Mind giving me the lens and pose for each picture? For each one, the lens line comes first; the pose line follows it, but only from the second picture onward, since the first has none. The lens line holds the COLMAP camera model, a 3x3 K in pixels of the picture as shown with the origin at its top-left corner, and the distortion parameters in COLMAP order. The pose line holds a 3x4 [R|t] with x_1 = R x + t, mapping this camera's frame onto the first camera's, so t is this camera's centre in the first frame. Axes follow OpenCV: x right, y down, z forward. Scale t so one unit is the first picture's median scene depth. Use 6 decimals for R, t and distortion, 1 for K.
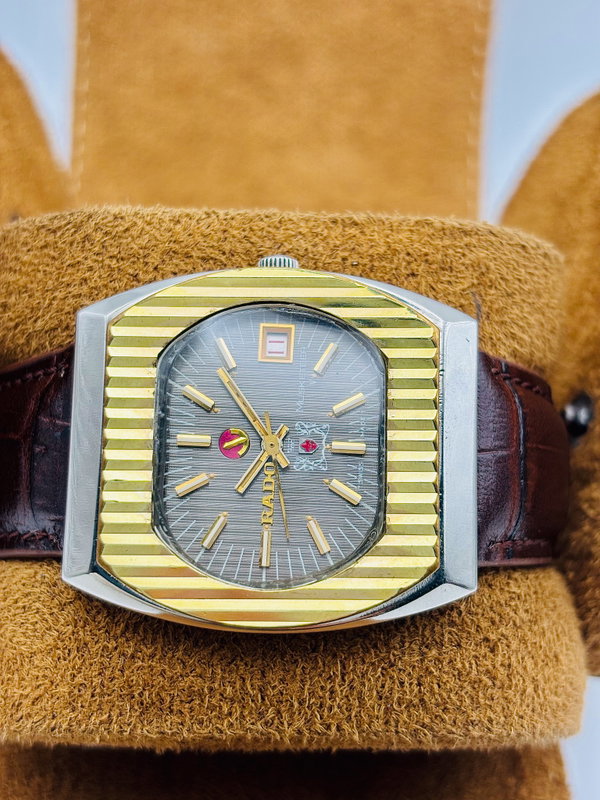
lens RADIAL K [[1269.7, 0, 300.0], [0, 1269.7, 400.0], [0, 0, 1]] dist [0.023631, 0.055342]
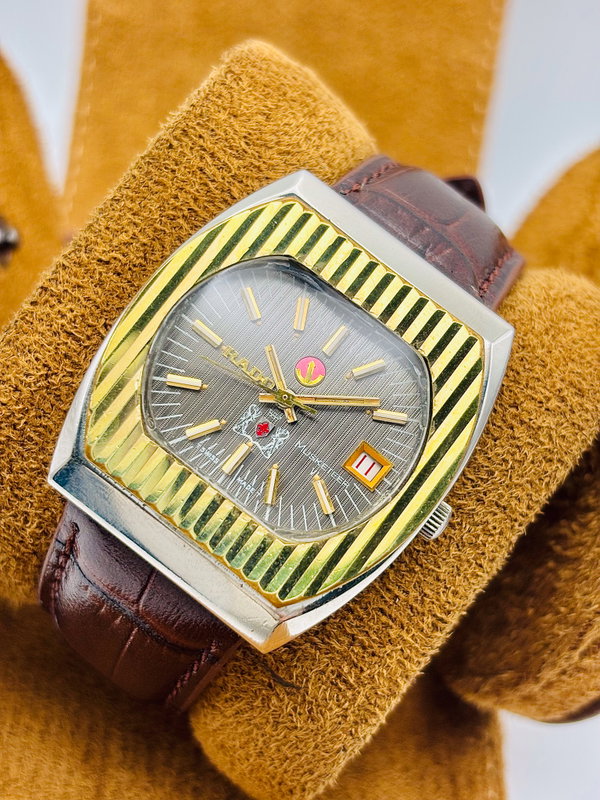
lens RADIAL K [[1269.7, 0, 300.0], [0, 1269.7, 400.0], [0, 0, 1]] dist [0.023631, 0.055342]
pose [[-0.596616, 0.789959, -0.141472, 0.109573], [-0.794215, -0.555885, 0.245387, -0.213008], [0.115204, 0.258761, 0.959047, 0.048640]]
